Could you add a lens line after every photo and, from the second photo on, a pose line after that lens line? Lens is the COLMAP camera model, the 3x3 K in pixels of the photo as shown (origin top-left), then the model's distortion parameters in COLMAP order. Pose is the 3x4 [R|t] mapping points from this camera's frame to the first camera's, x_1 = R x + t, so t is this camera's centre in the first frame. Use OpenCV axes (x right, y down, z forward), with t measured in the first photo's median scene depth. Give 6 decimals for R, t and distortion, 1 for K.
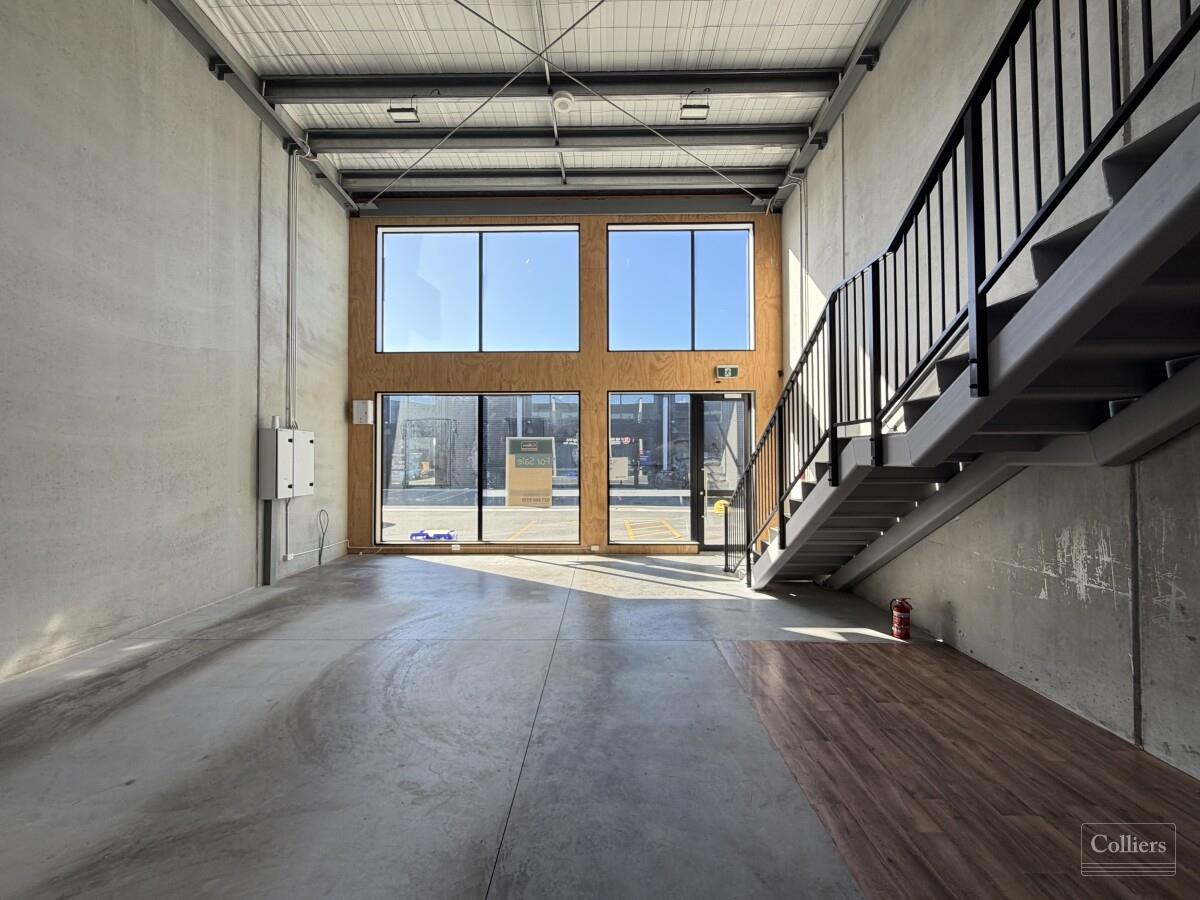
lens RADIAL K [[480.9, 0, 600.0], [0, 480.9, 450.0], [0, 0, 1]] dist [-0.000733, 0.000277]
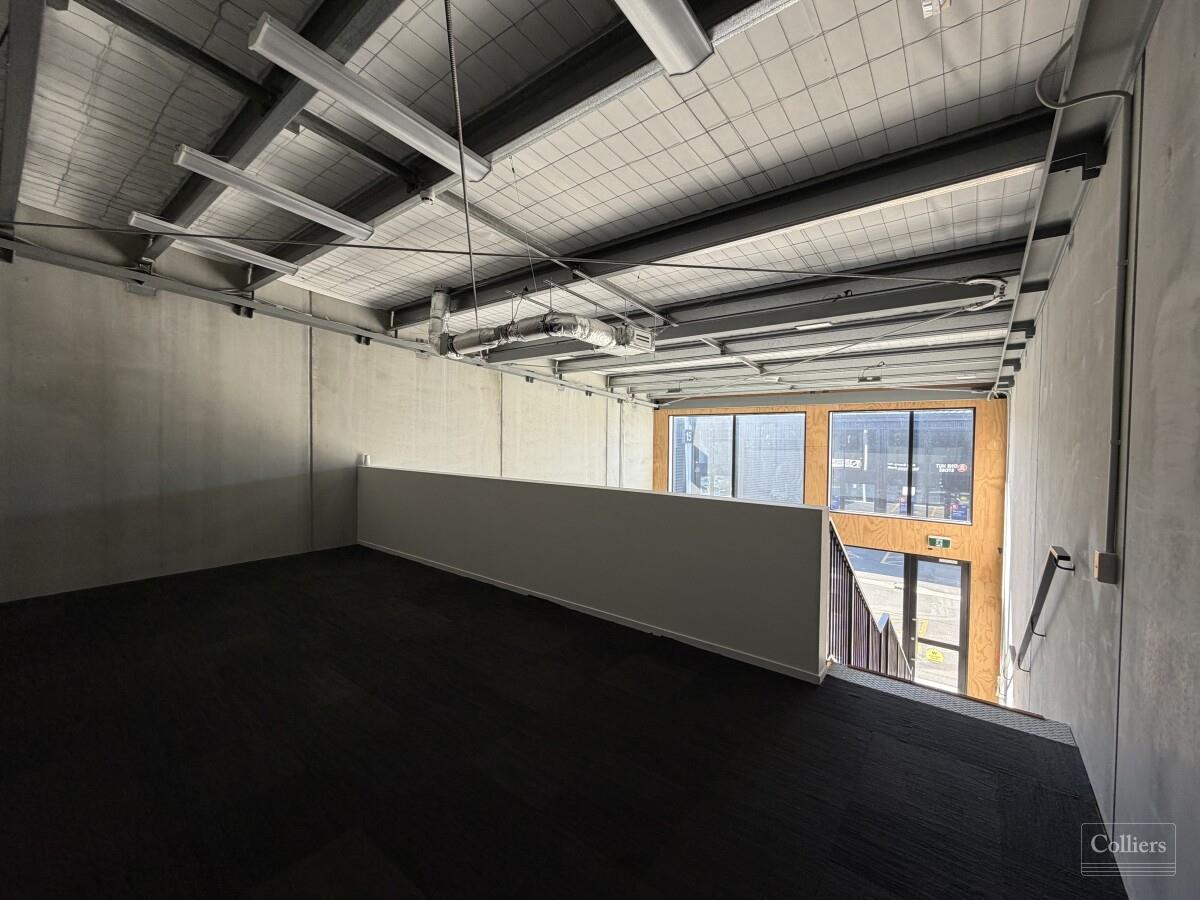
lens RADIAL K [[478.5, 0, 598.1], [0, 478.5, 450.0], [0, 0, 1]] dist [-0.000267, -0.000053]
pose [[0.793132, 0.024902, -0.608541, 0.379662], [-0.002813, 0.999303, 0.037226, -0.517981], [0.609044, -0.027813, 0.792649, -0.472686]]
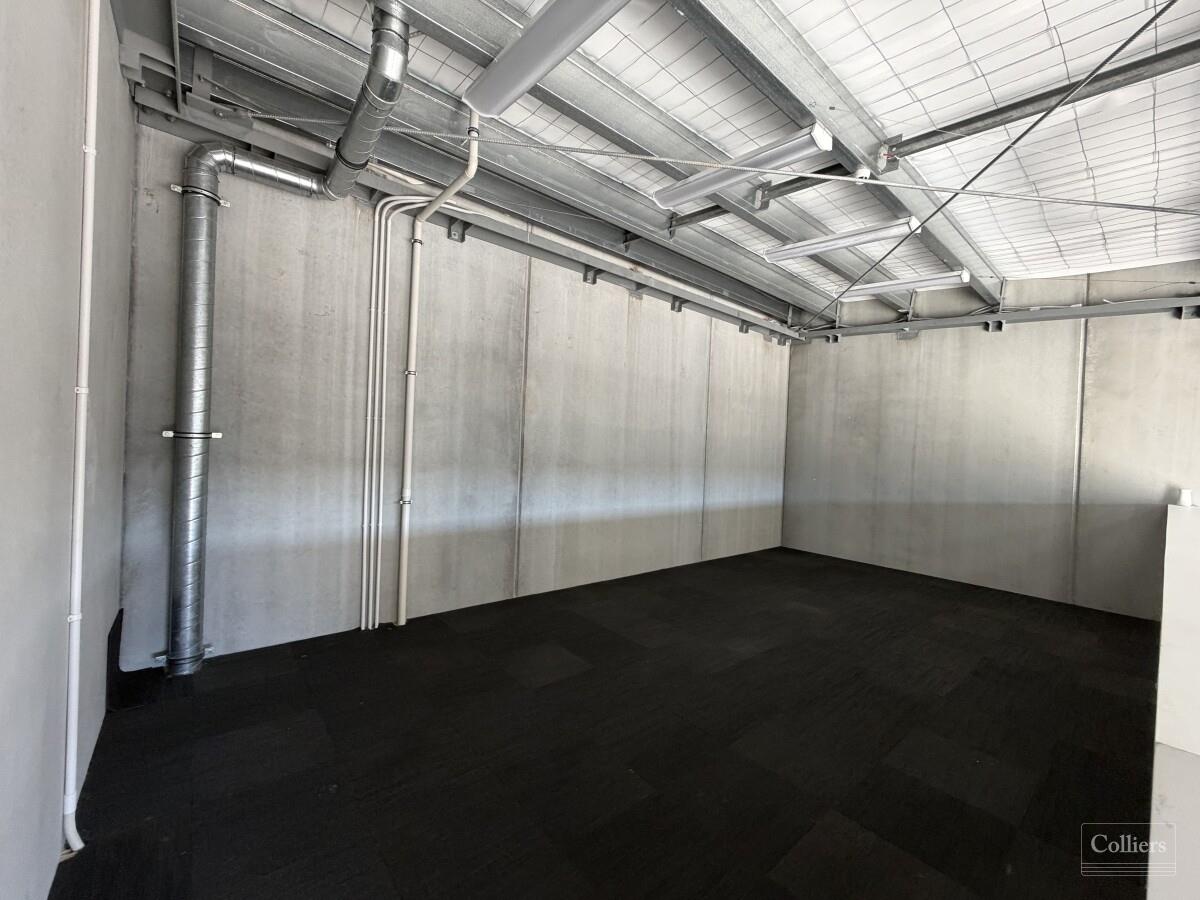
lens RADIAL K [[480.9, 0, 600.0], [0, 480.9, 450.0], [0, 0, 1]] dist [-0.000733, 0.000277]
pose [[-0.759253, -0.026136, -0.650271, 0.406564], [-0.032452, 0.999471, -0.002280, -0.492919], [0.649986, 0.019371, -0.759699, 0.034538]]
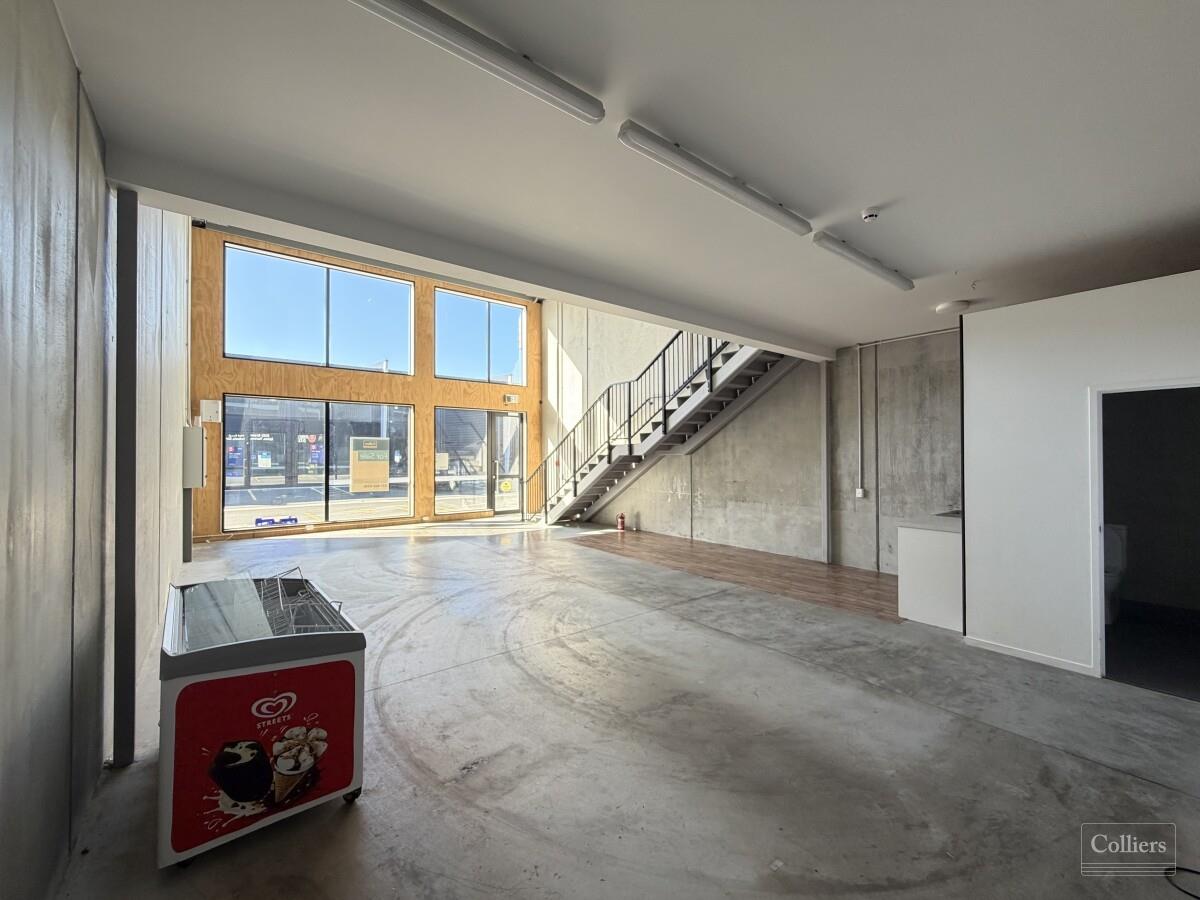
lens RADIAL K [[480.9, 0, 600.0], [0, 480.9, 450.0], [0, 0, 1]] dist [-0.000733, 0.000277]
pose [[0.777898, 0.007748, 0.628343, -0.610461], [-0.008962, 0.999959, -0.001235, 0.003895], [-0.628327, -0.004671, 0.777936, -0.493222]]
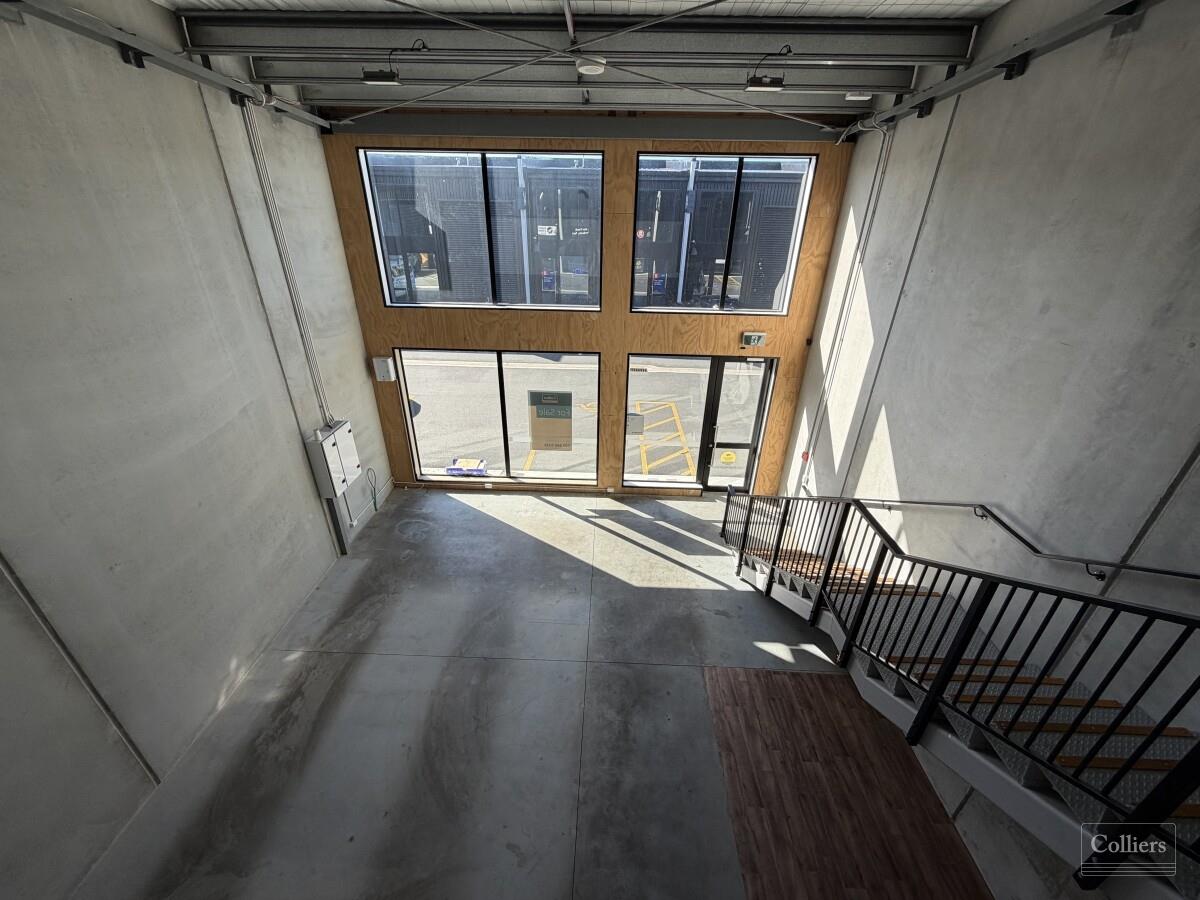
lens RADIAL K [[478.5, 0, 598.1], [0, 478.5, 450.0], [0, 0, 1]] dist [-0.000267, -0.000053]
pose [[0.999638, 0.025771, -0.007665, -0.041374], [-0.019153, 0.882638, 0.469663, -0.506040], [0.018869, -0.469346, 0.882812, 0.055816]]
